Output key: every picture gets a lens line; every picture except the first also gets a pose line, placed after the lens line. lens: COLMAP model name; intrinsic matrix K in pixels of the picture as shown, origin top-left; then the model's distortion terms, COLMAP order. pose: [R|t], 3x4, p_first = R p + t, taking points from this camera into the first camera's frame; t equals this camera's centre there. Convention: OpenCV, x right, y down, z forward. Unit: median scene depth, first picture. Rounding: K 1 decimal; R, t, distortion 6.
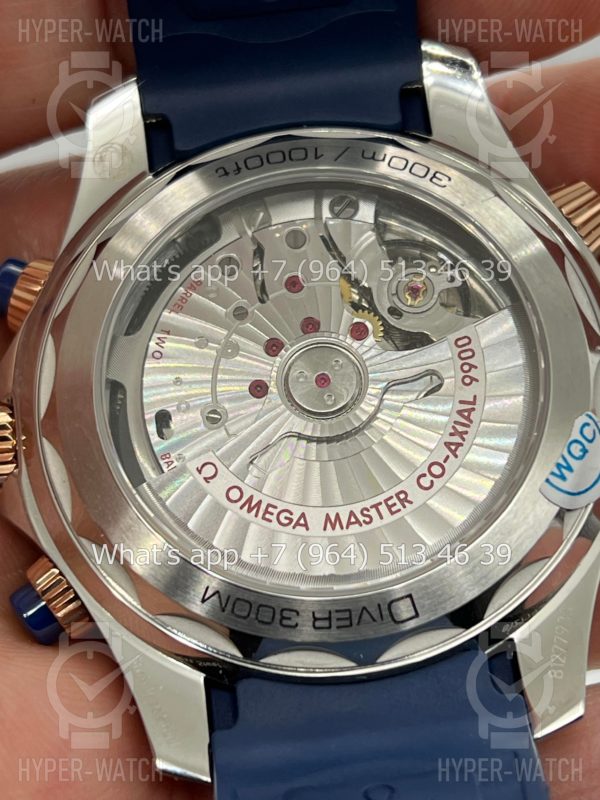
lens RADIAL K [[1887.6, 0, 300.0], [0, 1887.6, 400.0], [0, 0, 1]] dist [0.262729, -0.629041]
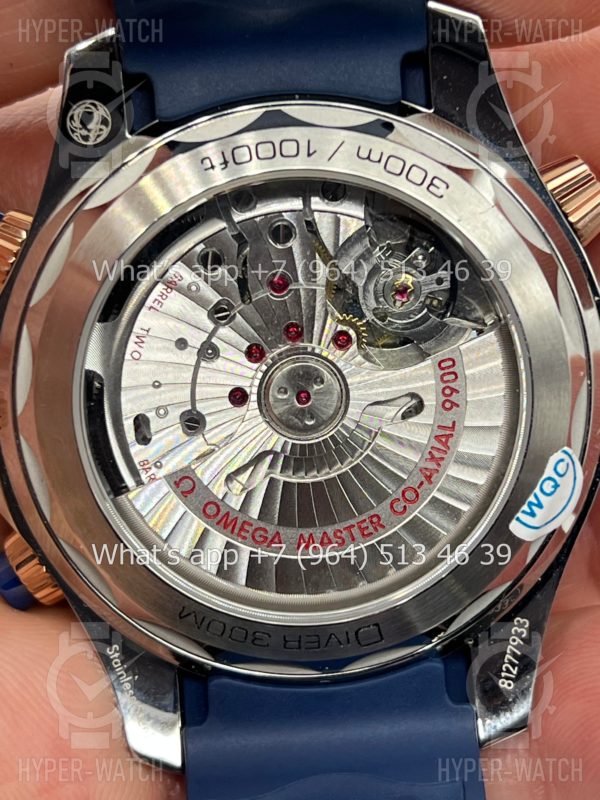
lens RADIAL K [[1887.6, 0, 300.0], [0, 1887.6, 400.0], [0, 0, 1]] dist [0.262729, -0.629041]
pose [[0.997890, 0.036330, 0.053808, -0.043380], [-0.056053, 0.900285, 0.431676, -0.439701], [-0.032760, -0.433782, 0.900422, 0.104046]]
